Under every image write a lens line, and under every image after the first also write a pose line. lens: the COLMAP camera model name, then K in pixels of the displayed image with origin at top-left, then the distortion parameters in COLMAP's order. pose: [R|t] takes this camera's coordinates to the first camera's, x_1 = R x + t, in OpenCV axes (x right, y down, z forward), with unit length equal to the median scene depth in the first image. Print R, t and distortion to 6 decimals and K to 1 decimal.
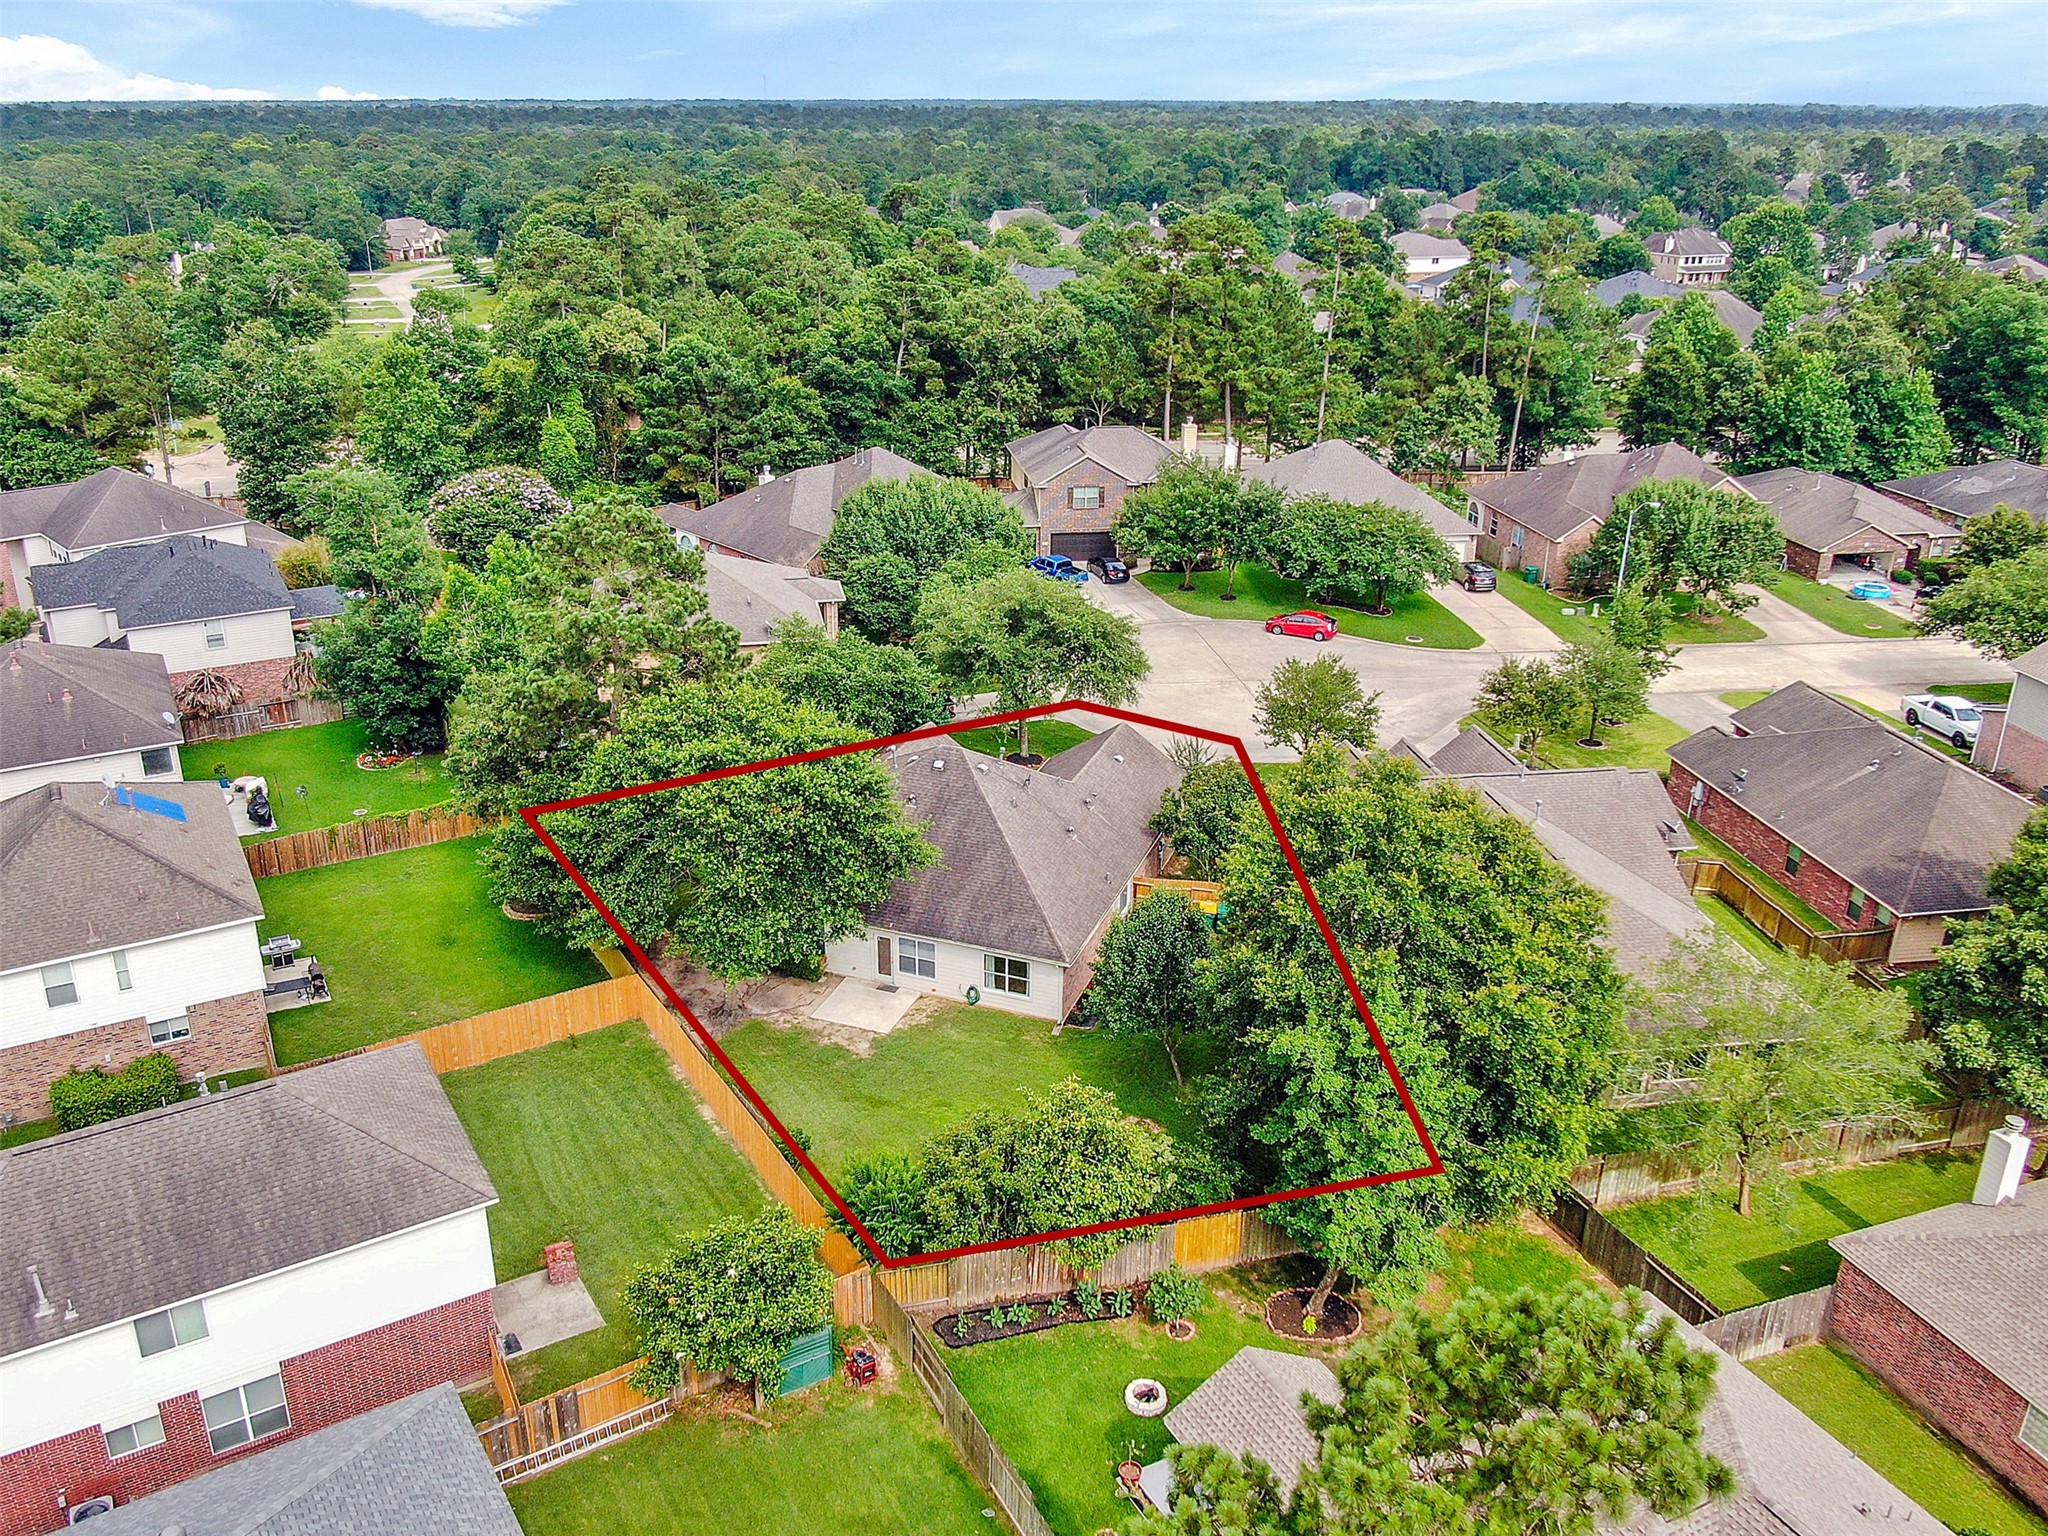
lens RADIAL K [[1542.4, 0, 1024.0], [0, 1542.4, 768.0], [0, 0, 1]] dist [-0.018116, 0.006857]
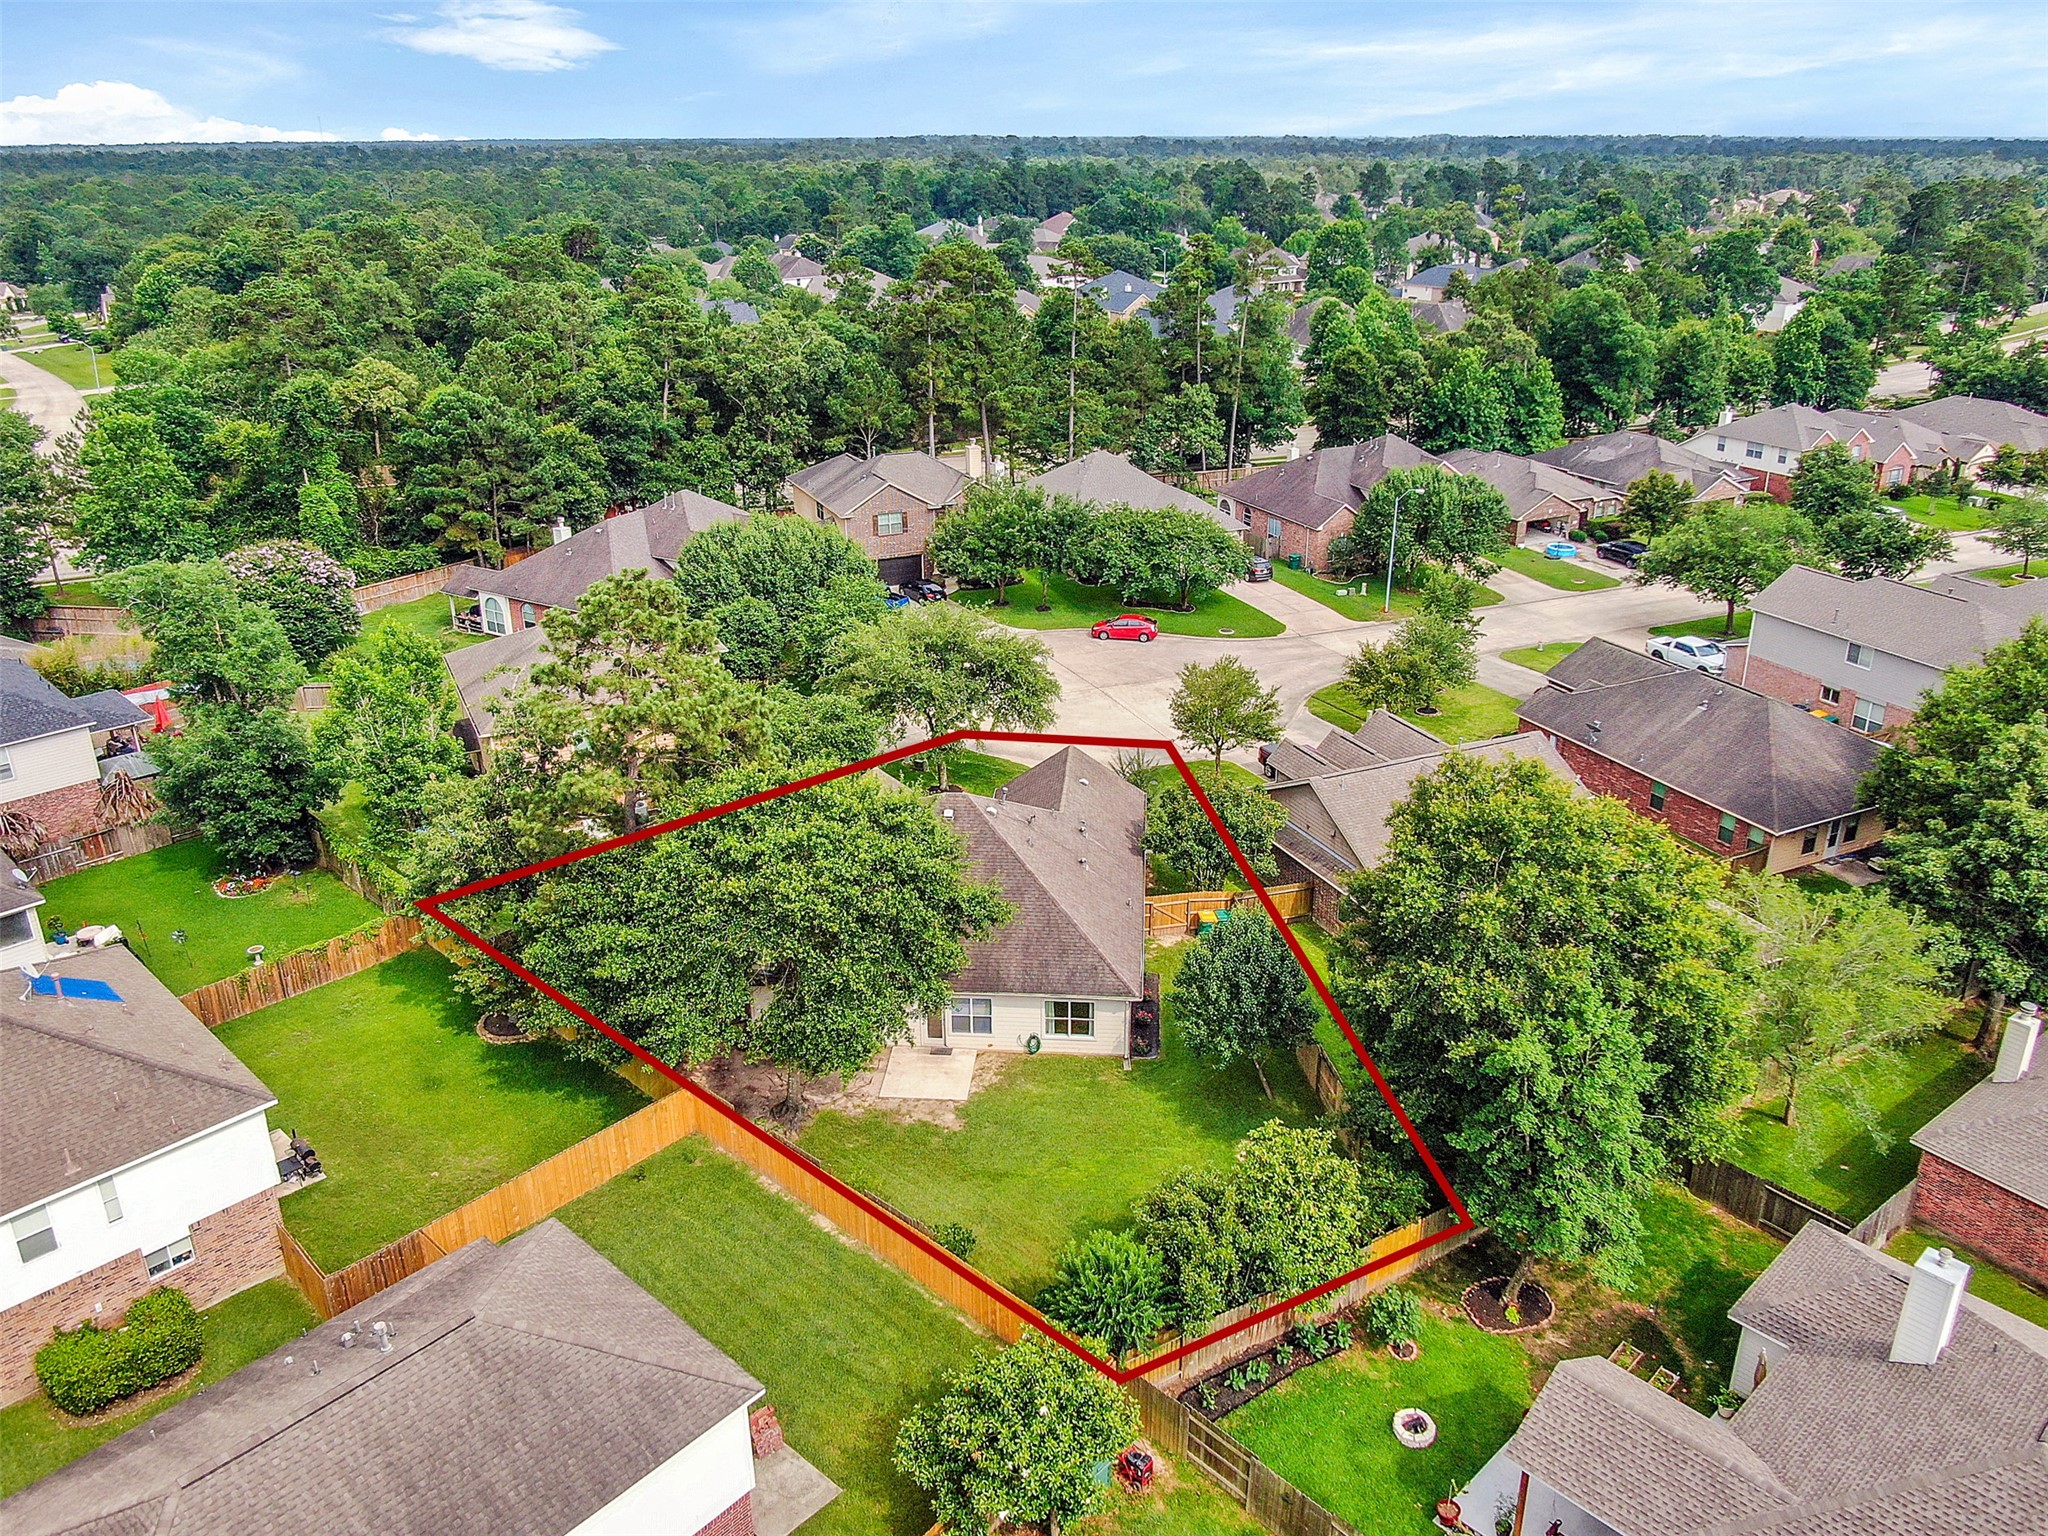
lens RADIAL K [[1431.8, 0, 1026.4], [0, 1431.8, 753.7], [0, 0, 1]] dist [-0.019099, 0.004878]
pose [[0.957978, -0.119727, 0.260662, -0.137395], [0.120263, 0.992644, 0.013955, -0.026684], [-0.260415, 0.017979, 0.965329, 0.065013]]
